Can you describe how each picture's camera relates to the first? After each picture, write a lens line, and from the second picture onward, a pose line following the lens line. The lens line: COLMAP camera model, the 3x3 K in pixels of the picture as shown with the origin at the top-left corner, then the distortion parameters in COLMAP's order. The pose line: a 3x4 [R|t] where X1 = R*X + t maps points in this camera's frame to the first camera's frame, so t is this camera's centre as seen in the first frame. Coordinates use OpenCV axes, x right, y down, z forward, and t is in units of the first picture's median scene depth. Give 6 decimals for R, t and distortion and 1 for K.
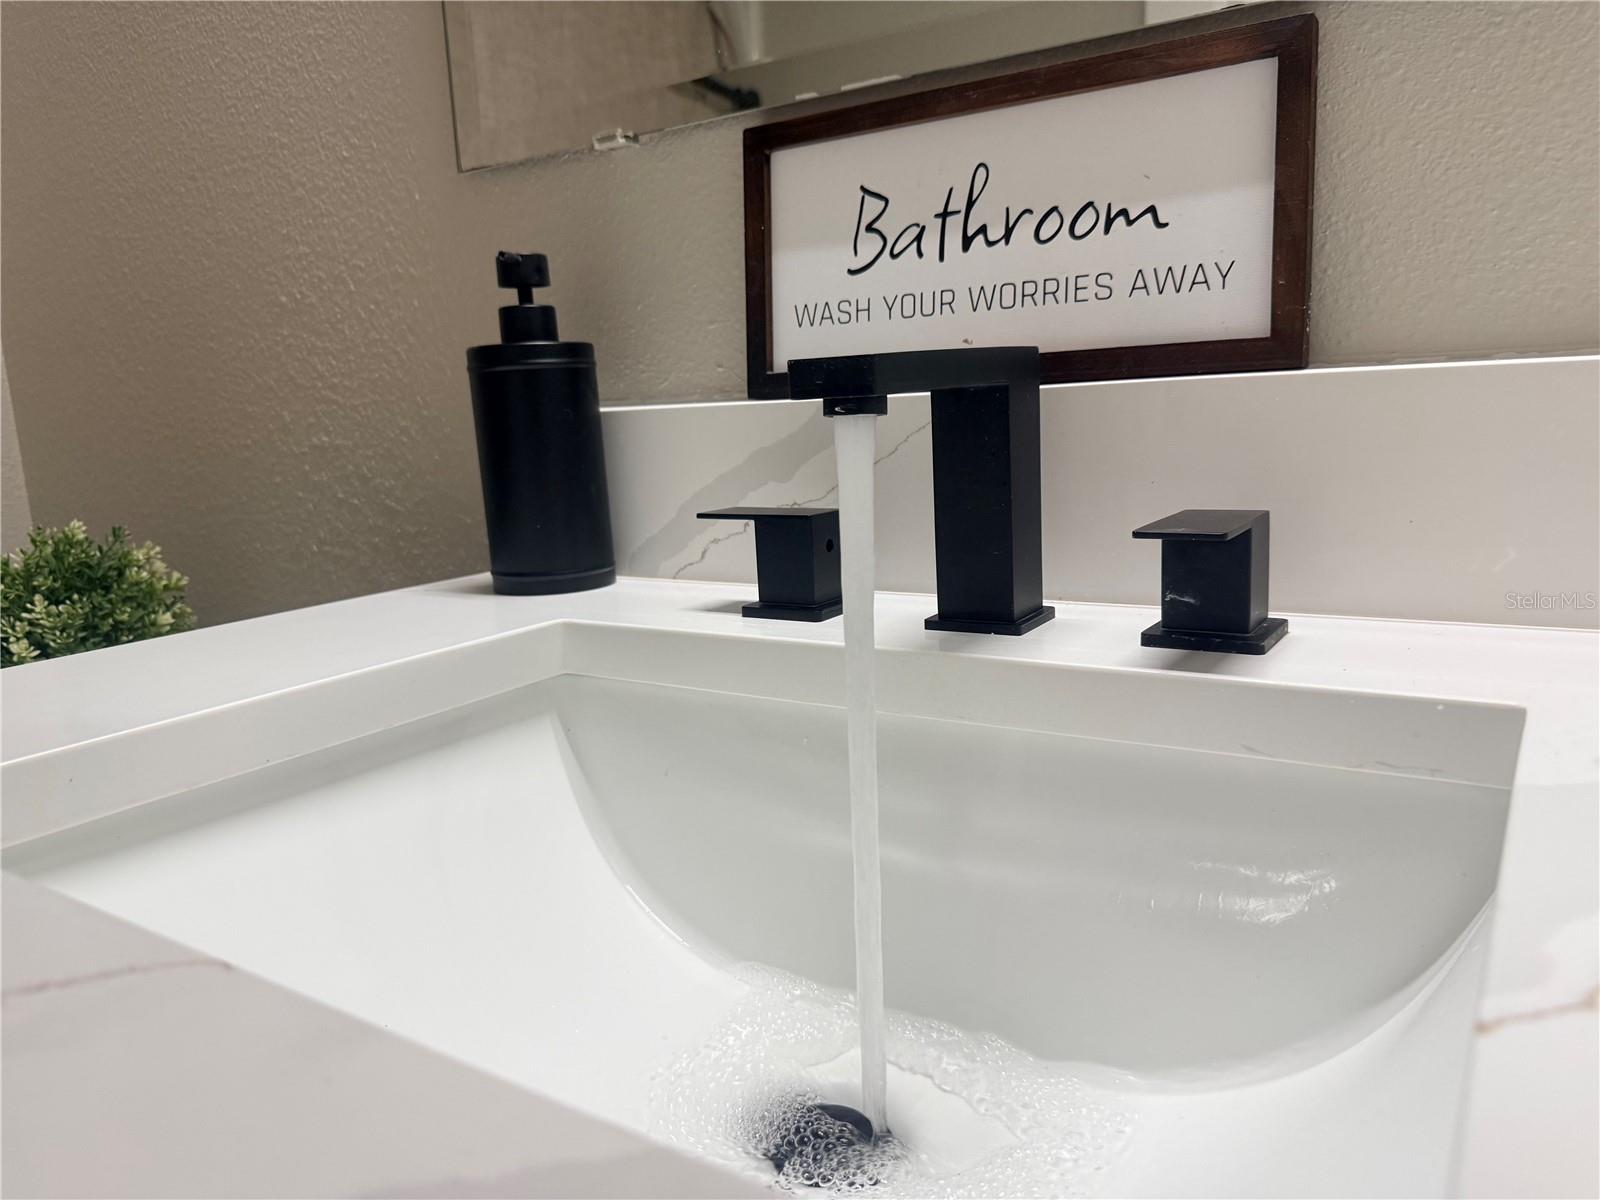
lens RADIAL K [[1171.6, 0, 800.0], [0, 1171.6, 600.0], [0, 0, 1]] dist [0.002148, 0.000205]
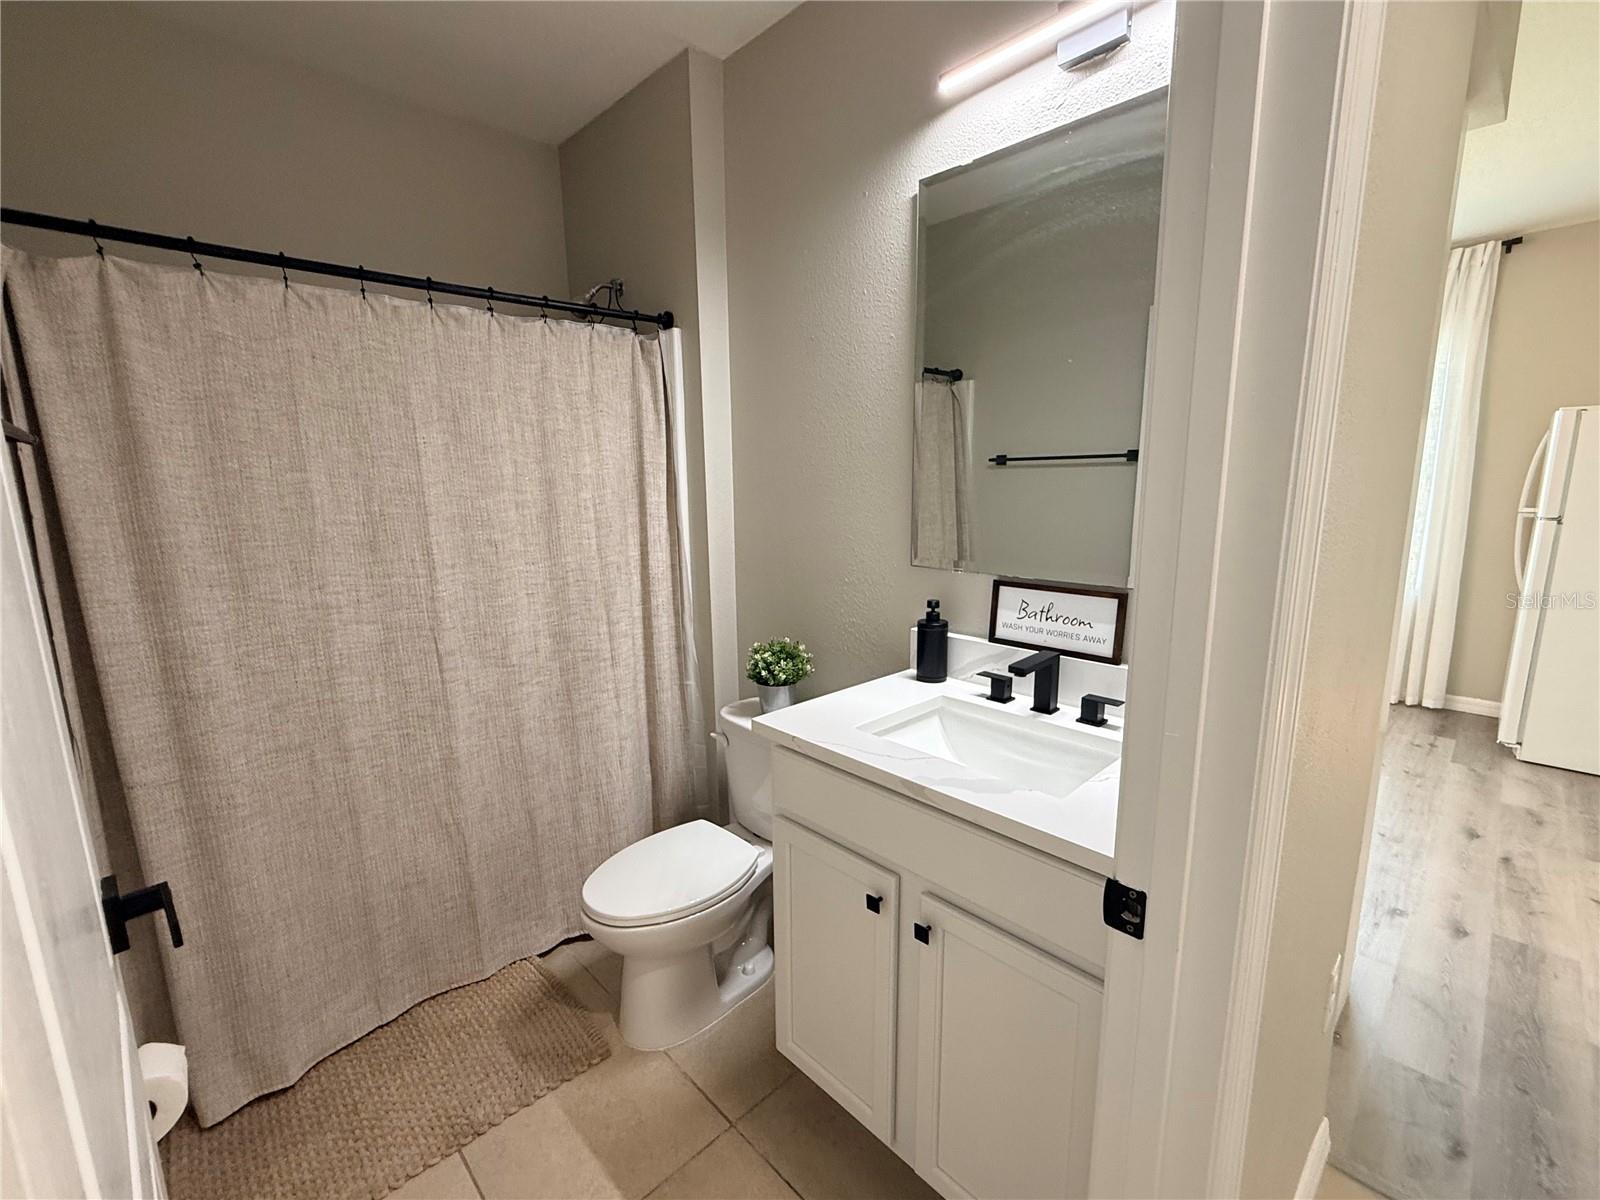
lens RADIAL K [[687.6, 0, 800.0], [0, 687.6, 600.0], [0, 0, 1]] dist [-0.000418, 0.000001]
pose [[0.975470, 0.078026, -0.205842, -0.219309], [-0.075584, 0.996945, 0.019714, -0.339888], [0.206751, -0.003672, 0.978387, -1.595134]]
